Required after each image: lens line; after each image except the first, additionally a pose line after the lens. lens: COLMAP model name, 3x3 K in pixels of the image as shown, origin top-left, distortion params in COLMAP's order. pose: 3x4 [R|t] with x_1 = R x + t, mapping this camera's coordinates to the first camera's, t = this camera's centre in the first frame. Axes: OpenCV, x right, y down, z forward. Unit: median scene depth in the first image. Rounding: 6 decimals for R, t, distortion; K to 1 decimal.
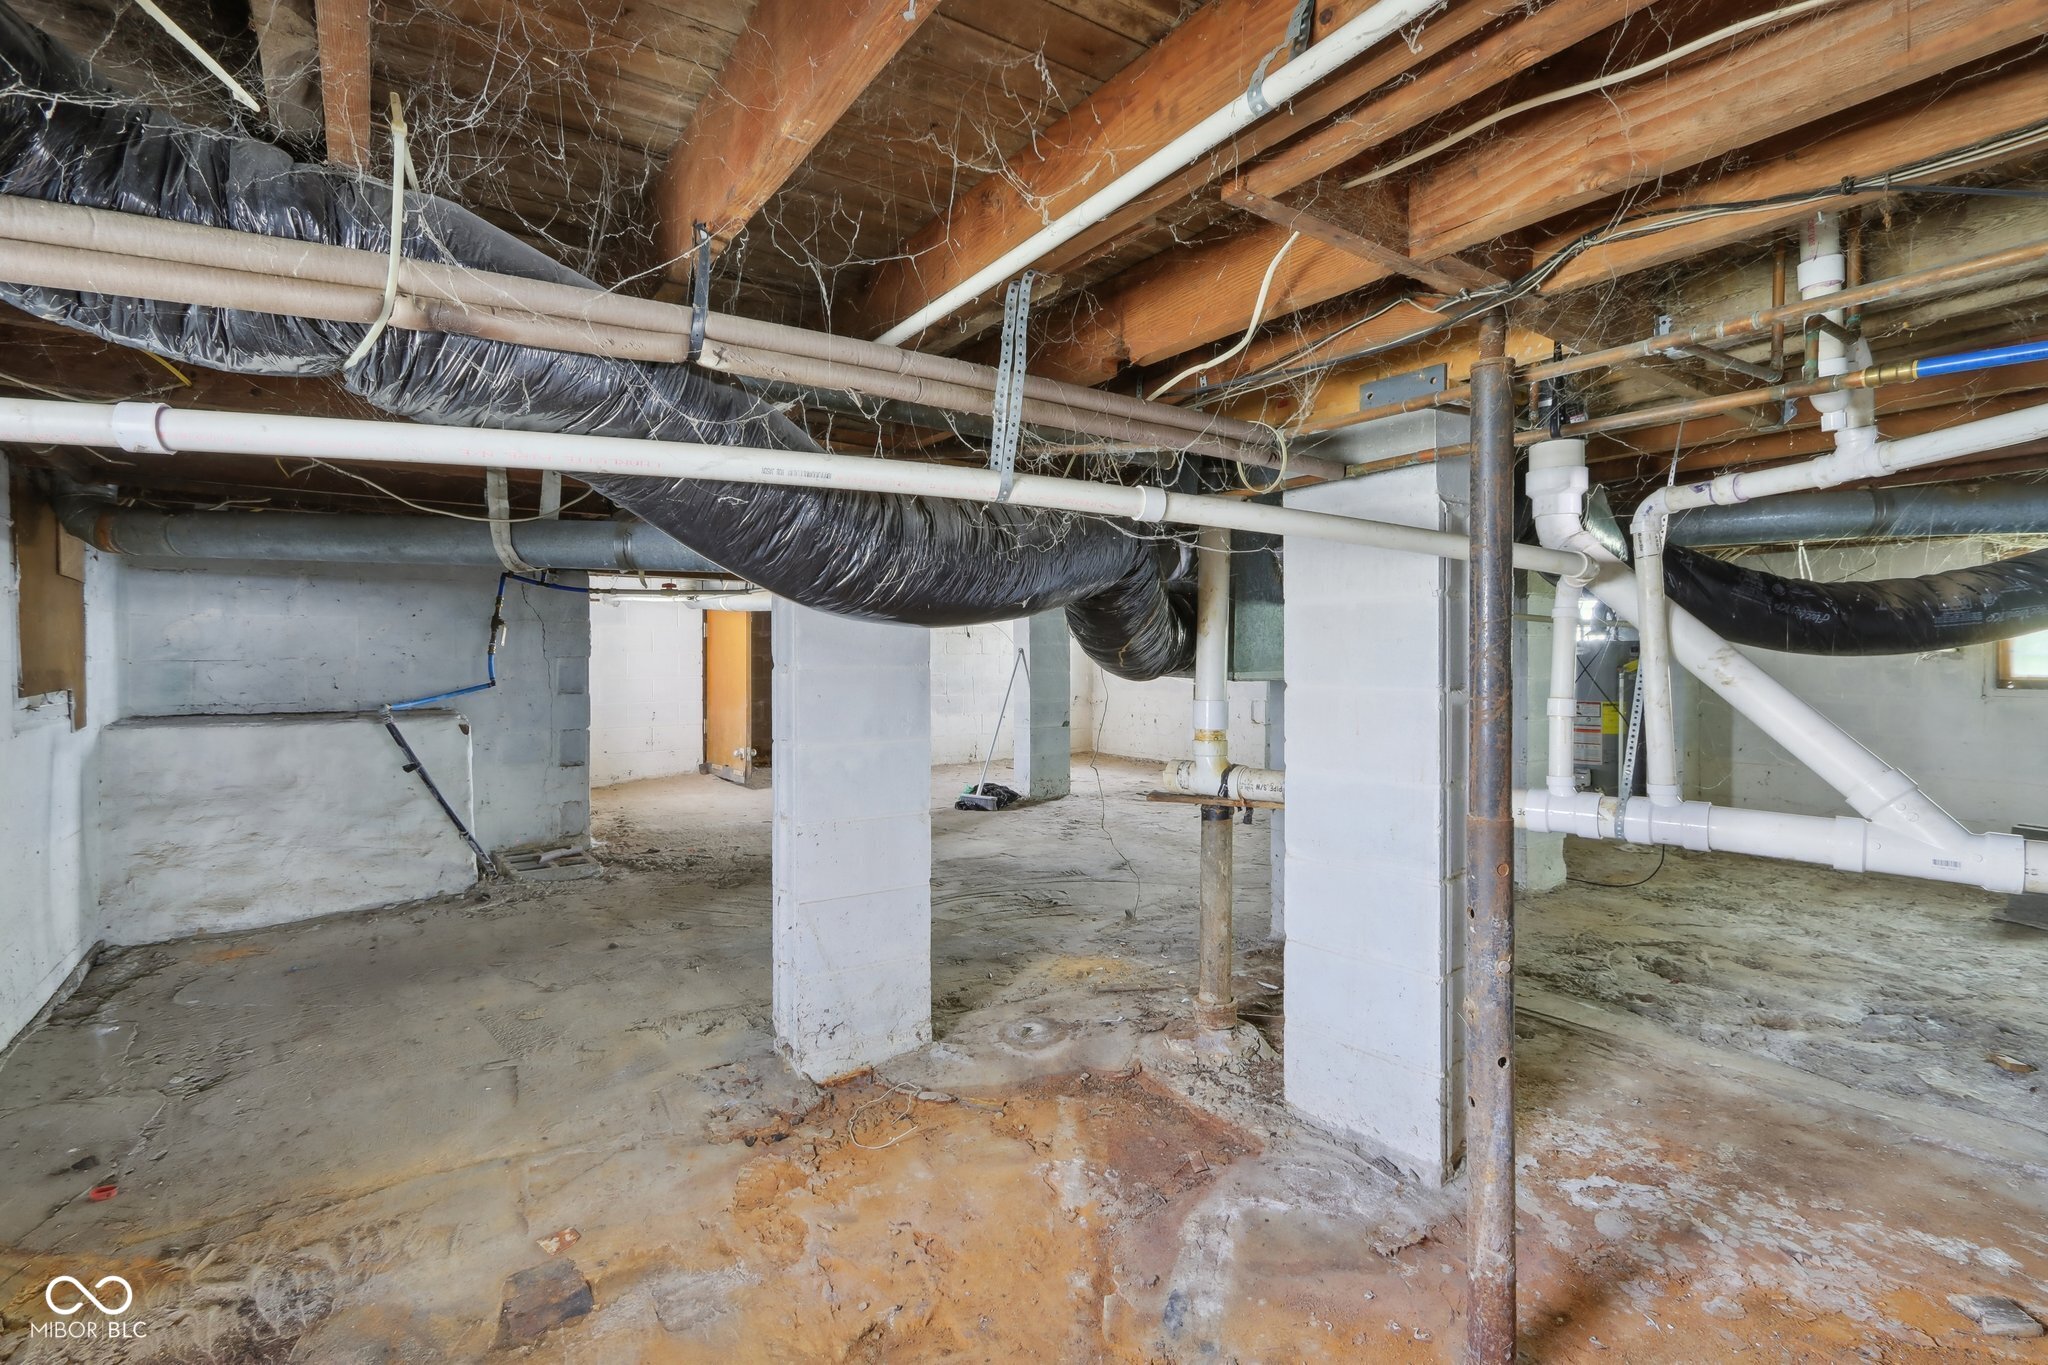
lens RADIAL K [[962.0, 0, 1035.1], [0, 962.0, 679.0], [0, 0, 1]] dist [0.003633, 0.000066]
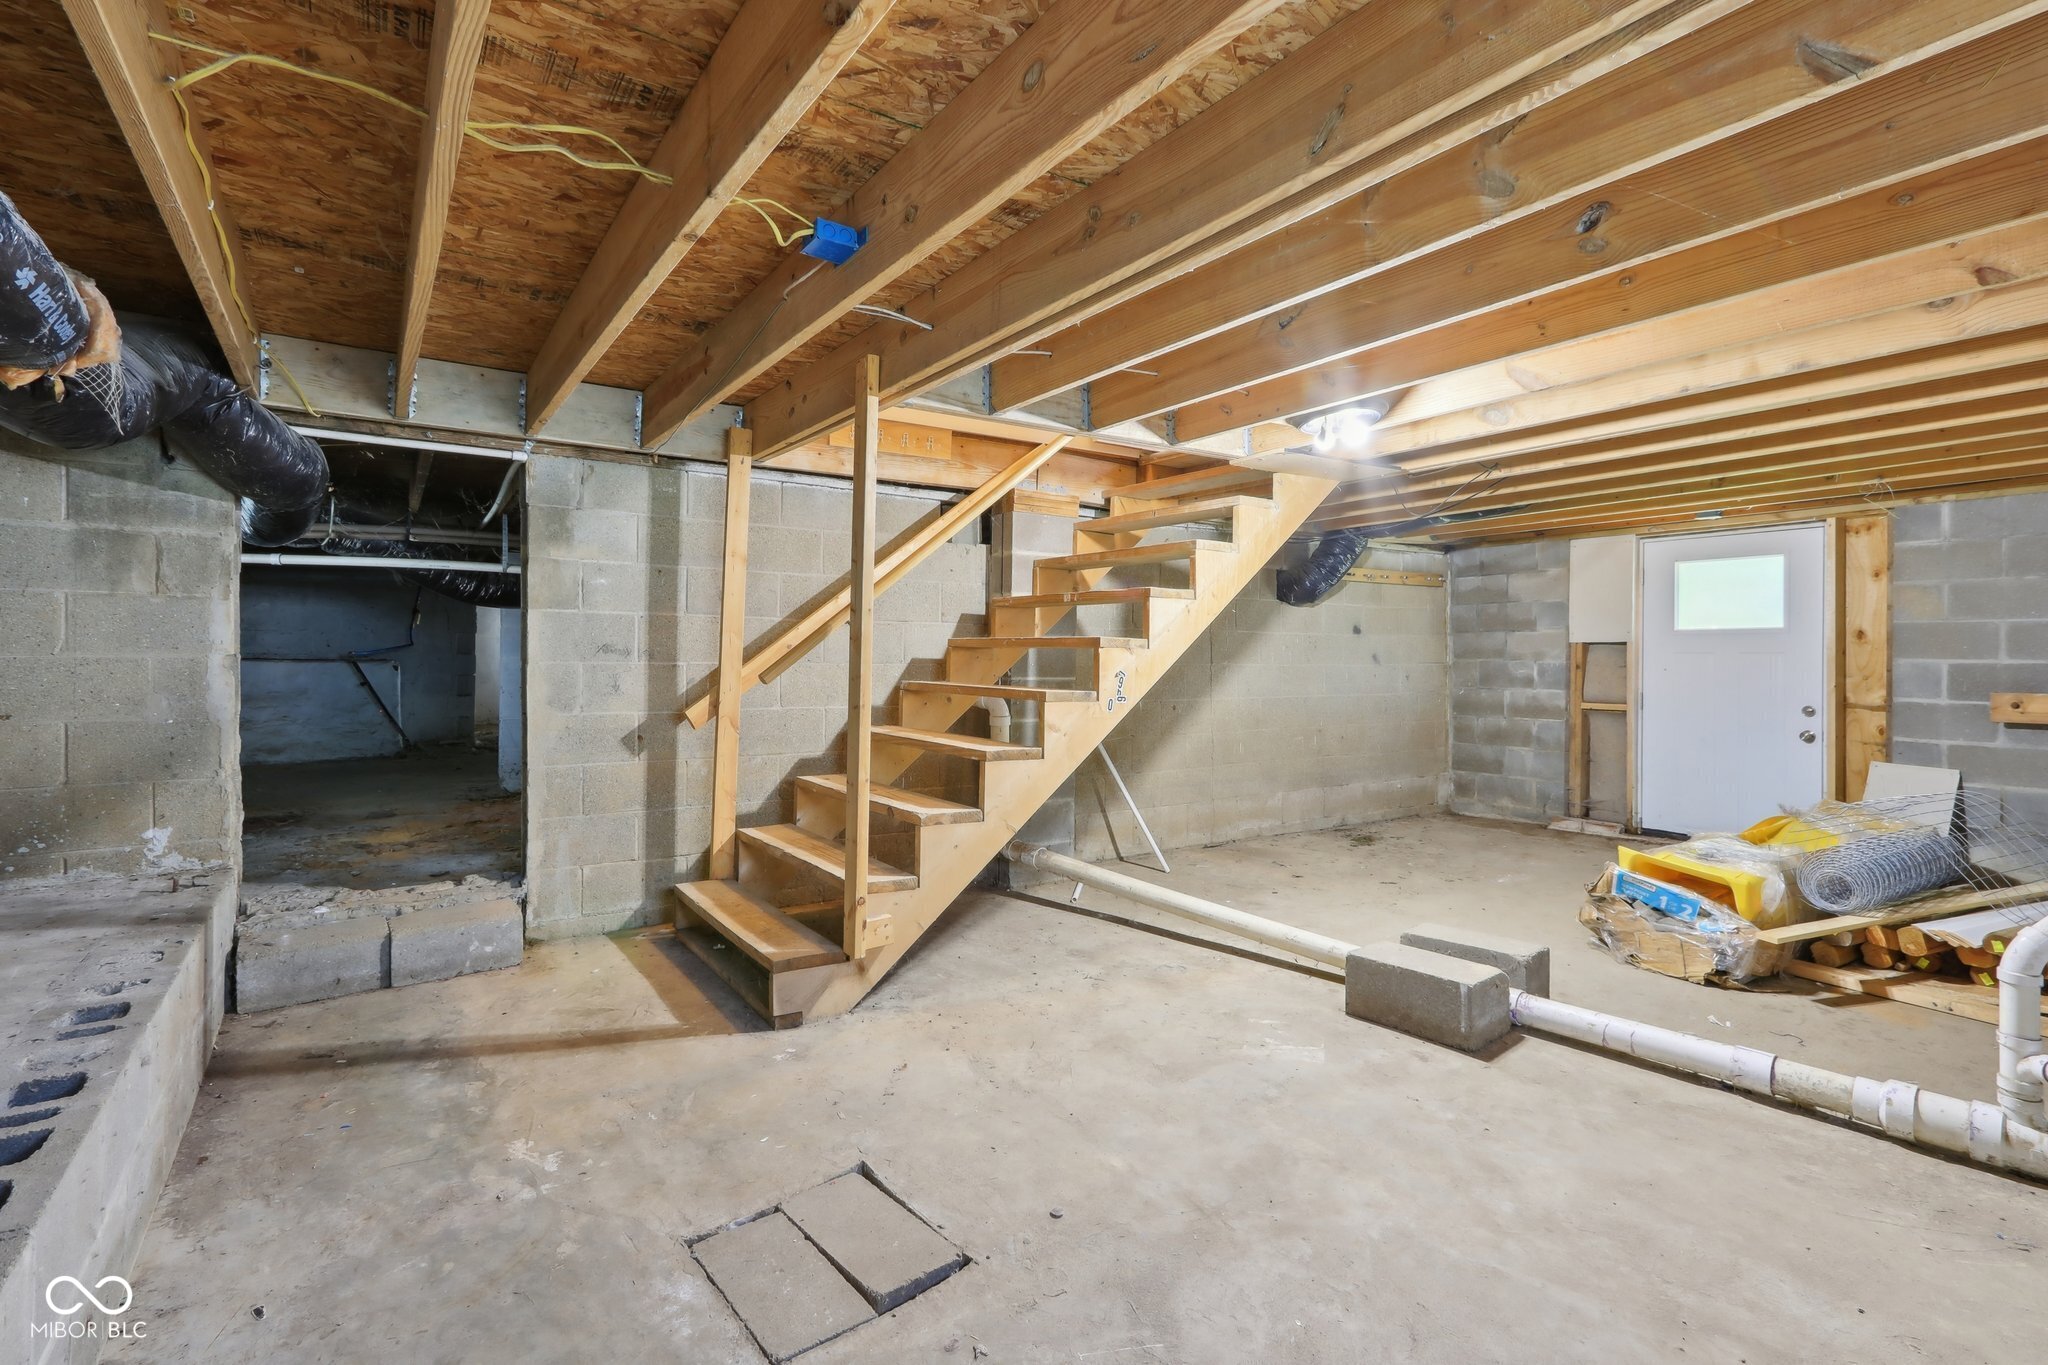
lens RADIAL K [[962.0, 0, 1012.4], [0, 962.0, 670.7], [0, 0, 1]] dist [0.003633, 0.000066]
pose [[0.999790, 0.005303, -0.019784, 0.707339], [-0.005527, 0.999921, -0.011281, 0.078789], [0.019723, 0.011388, 0.999741, -0.931151]]
